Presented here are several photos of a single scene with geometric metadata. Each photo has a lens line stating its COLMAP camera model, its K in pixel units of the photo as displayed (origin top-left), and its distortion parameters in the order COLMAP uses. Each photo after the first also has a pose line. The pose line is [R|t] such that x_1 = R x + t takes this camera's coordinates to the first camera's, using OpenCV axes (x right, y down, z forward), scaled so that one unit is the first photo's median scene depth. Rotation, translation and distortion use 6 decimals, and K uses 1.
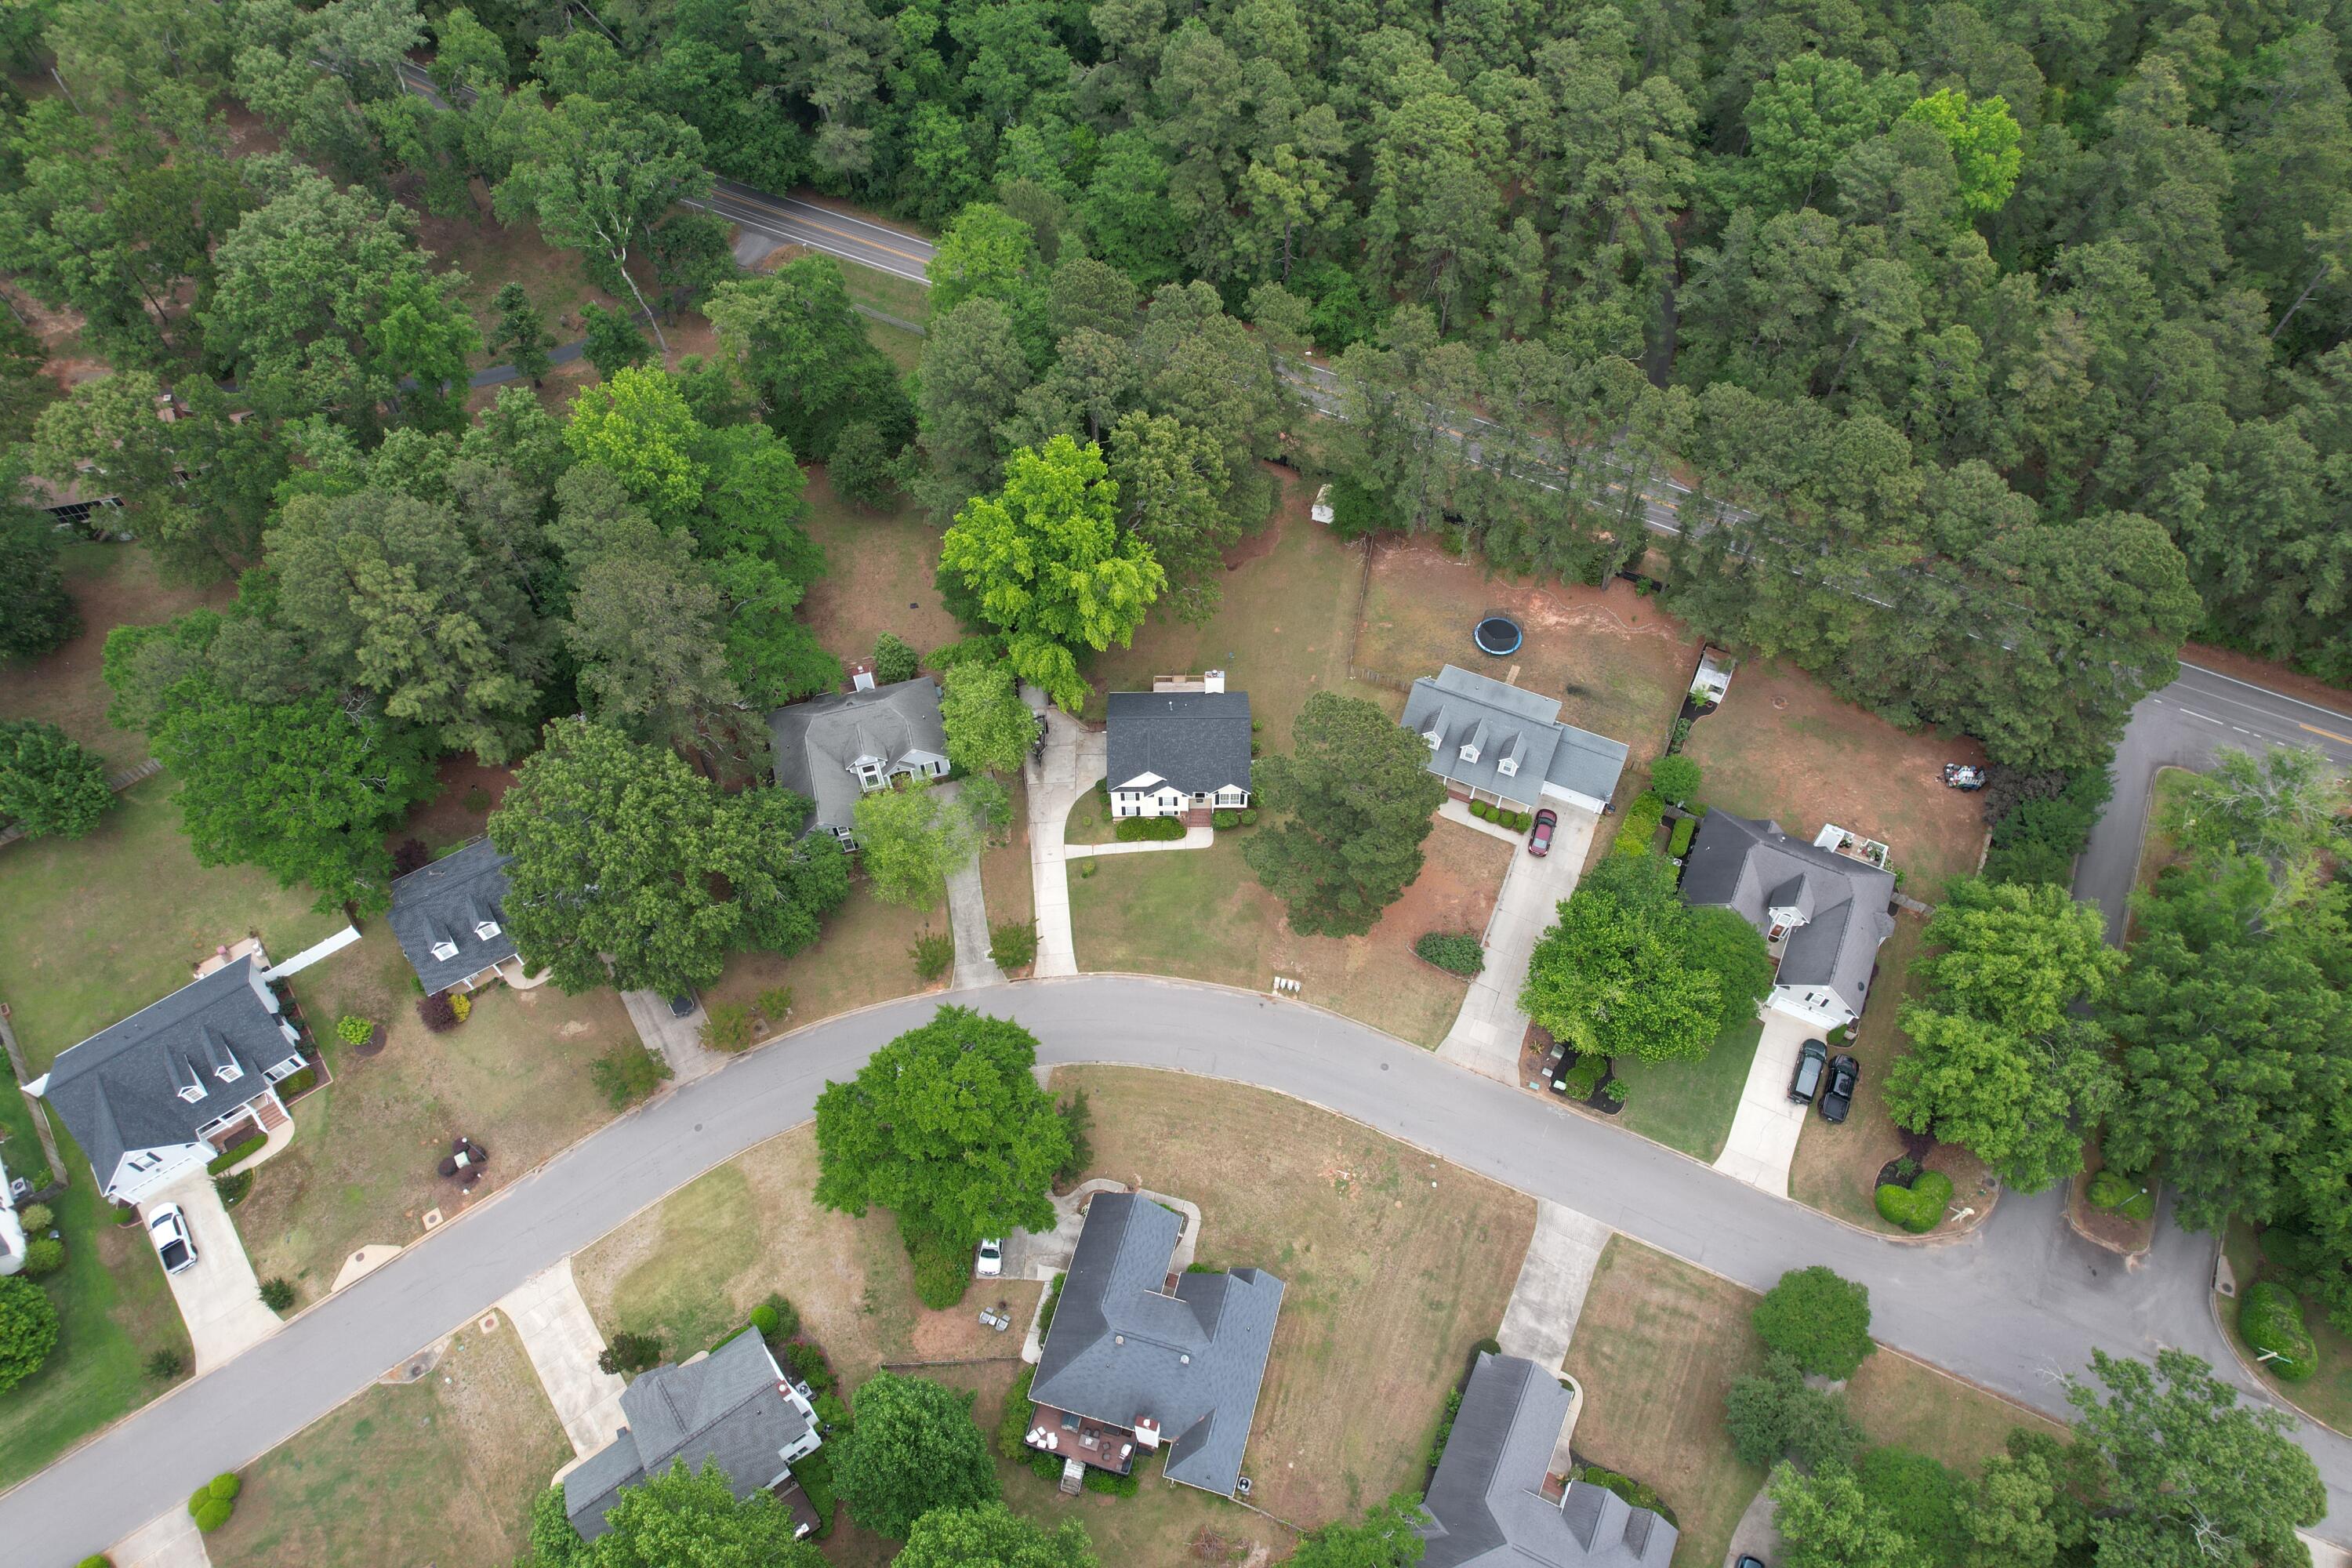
lens RADIAL K [[1510.4, 0, 1180.4], [0, 1510.4, 787.9], [0, 0, 1]] dist [-0.086486, 0.076880]
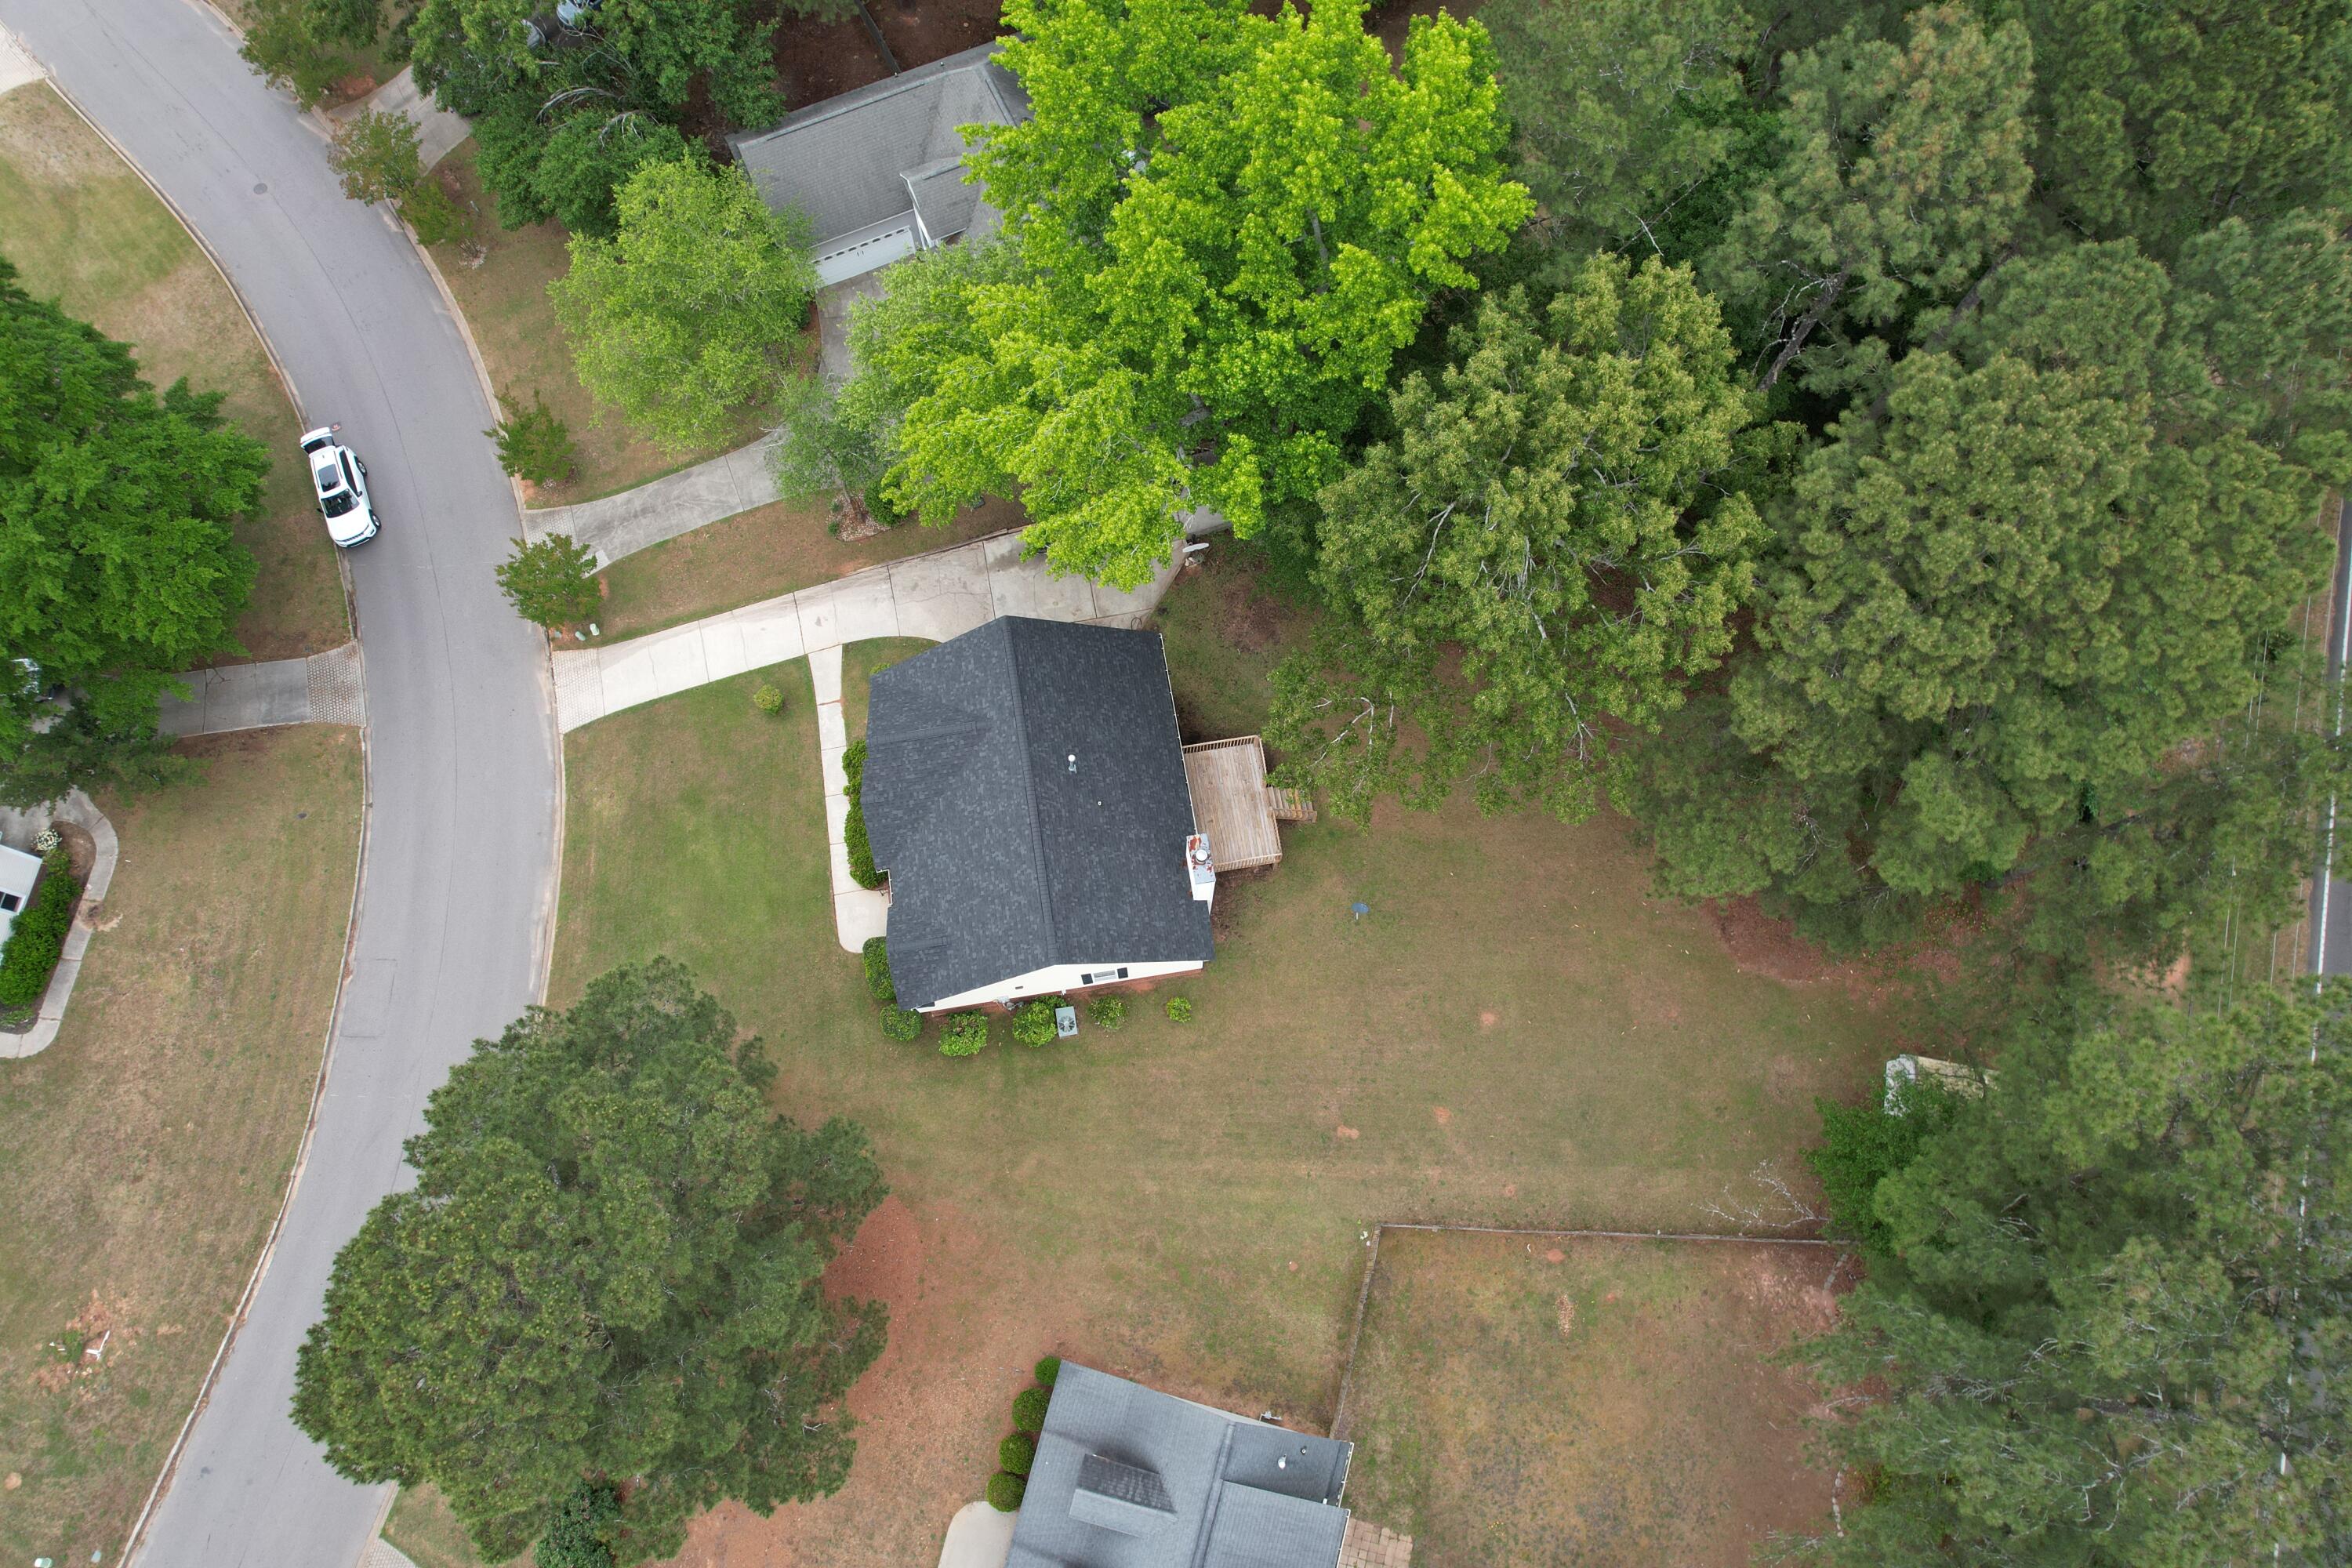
lens RADIAL K [[1508.4, 0, 1177.6], [0, 1508.4, 788.1], [0, 0, 1]] dist [-0.079728, 0.064813]
pose [[0.156466, 0.943382, -0.292488, 0.120215], [-0.822729, 0.288337, 0.489876, -0.270595], [0.546475, 0.163990, 0.821263, 0.708869]]
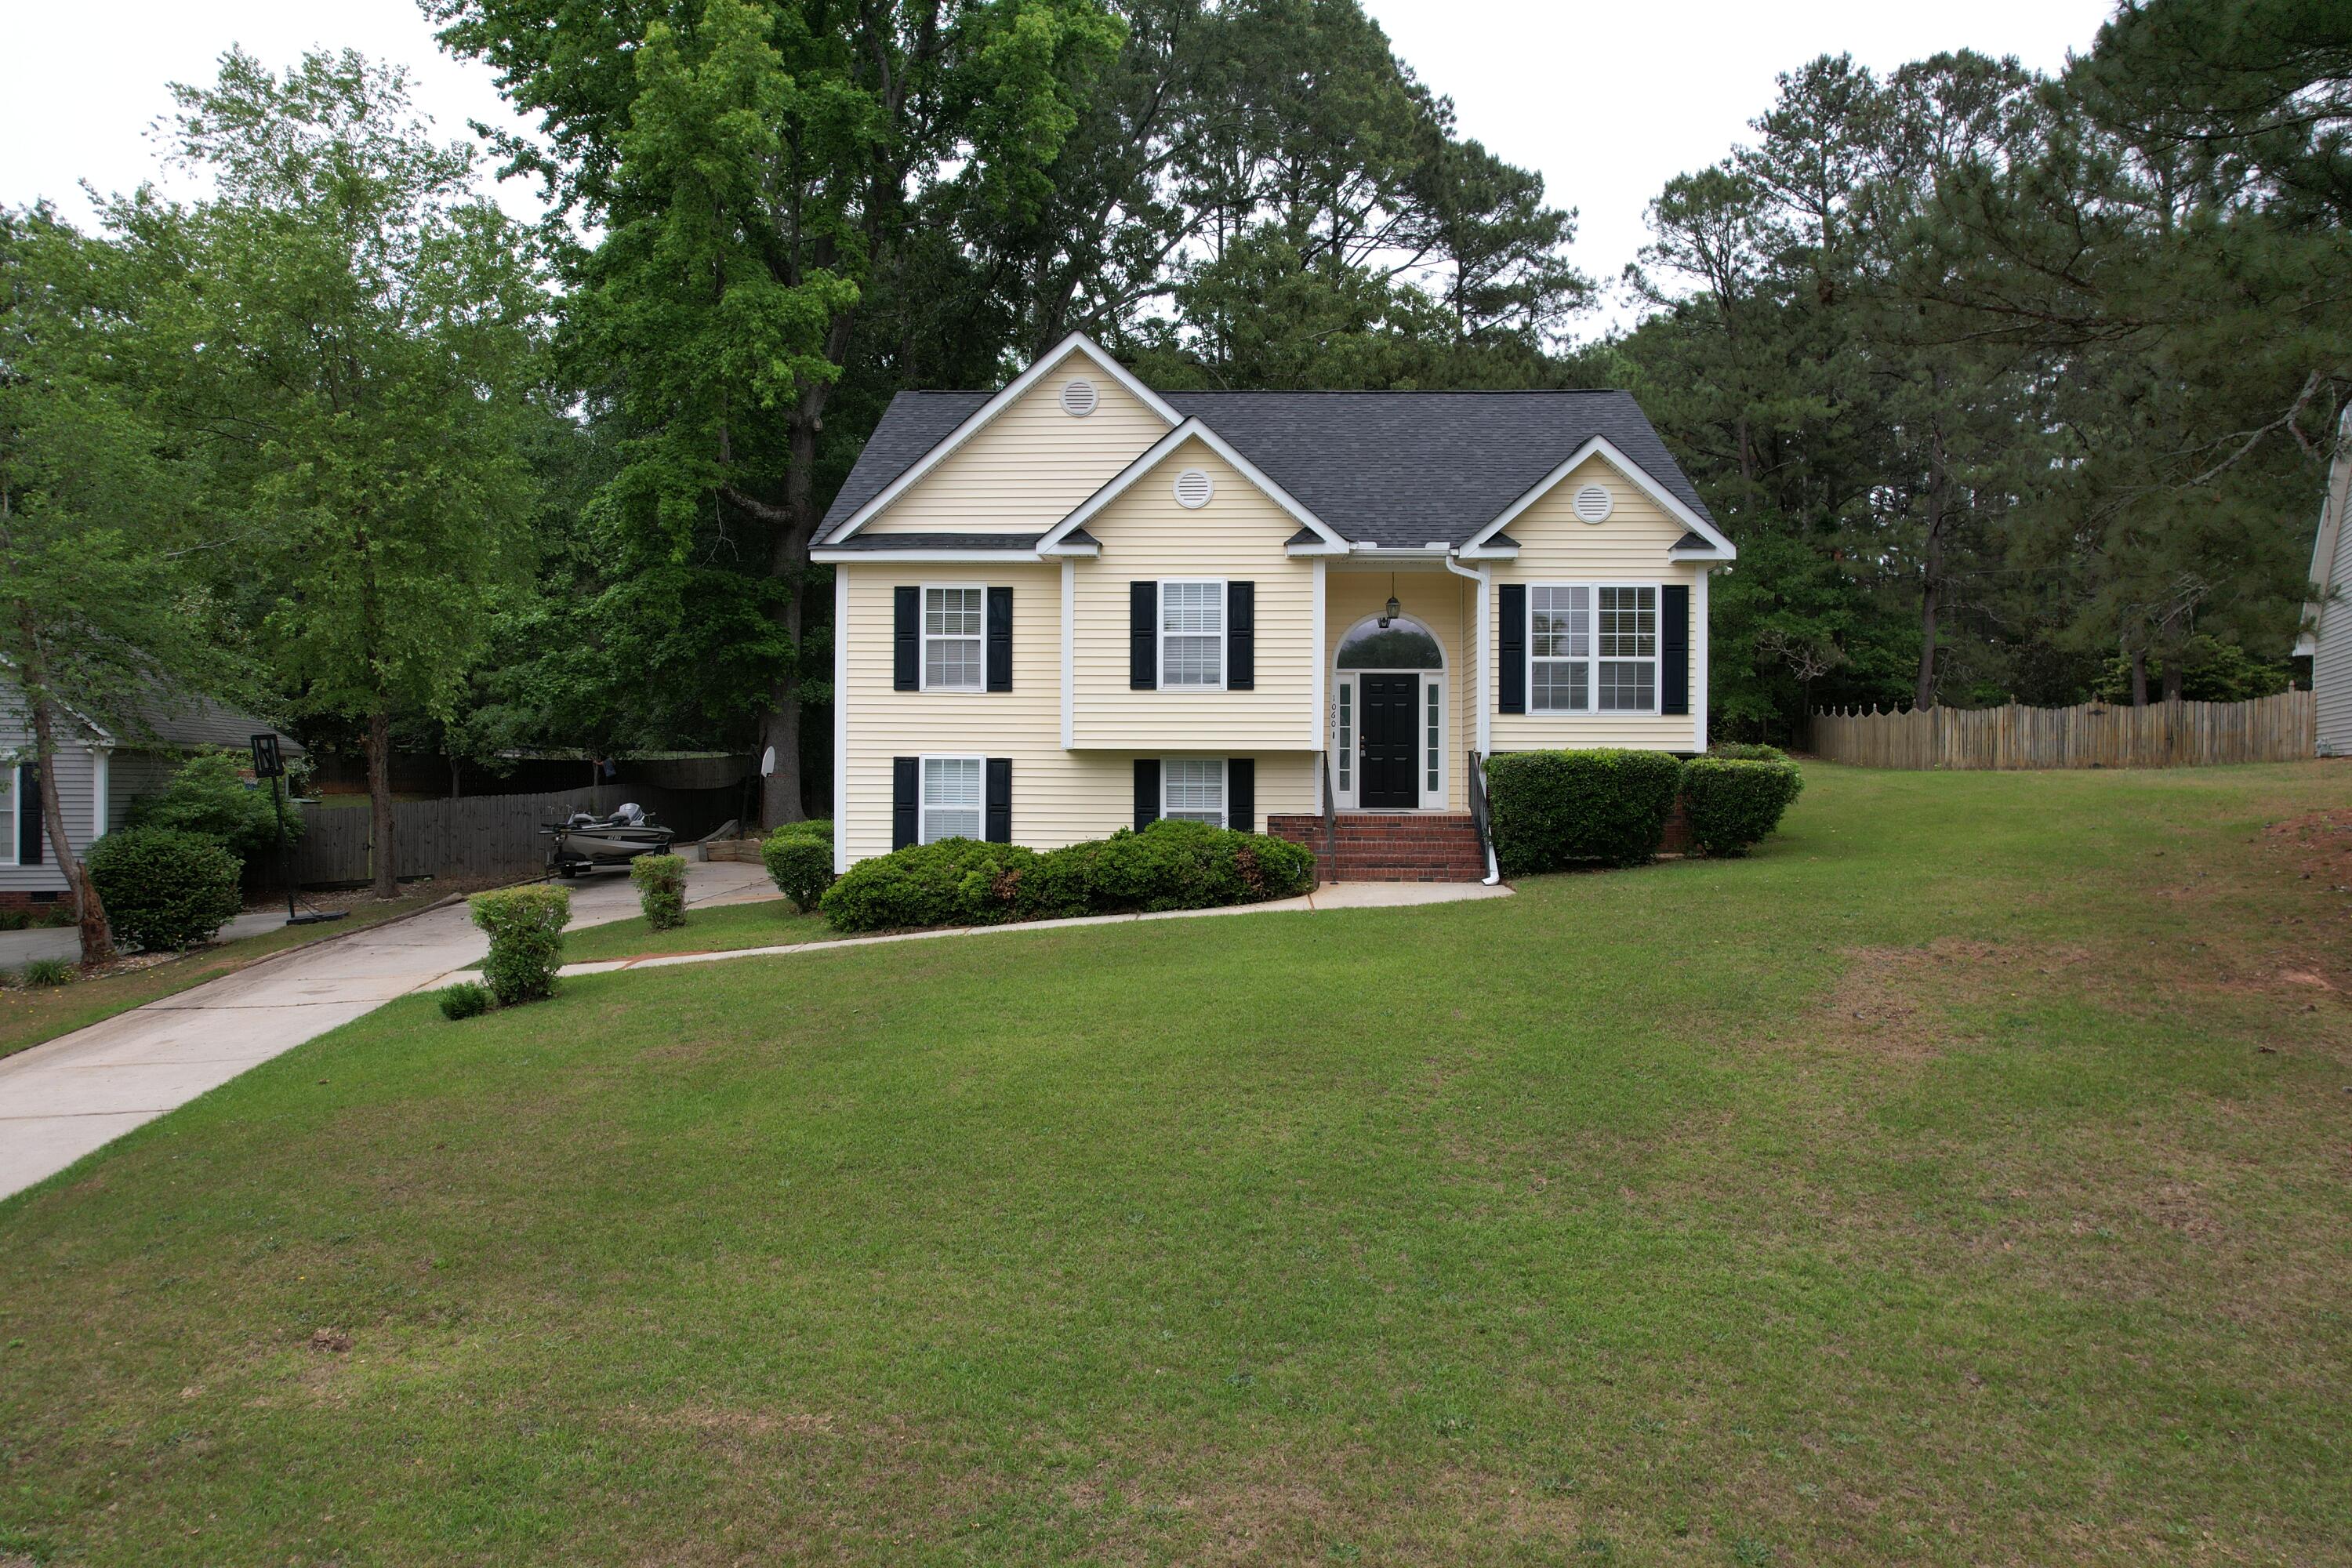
lens RADIAL K [[1508.4, 0, 1177.6], [0, 1508.4, 788.1], [0, 0, 1]] dist [-0.079728, 0.064813]
pose [[0.998928, 0.010402, -0.045110, -0.002706], [-0.043198, 0.559804, -0.827498, 0.145998], [0.016646, 0.828560, 0.559653, 0.941347]]
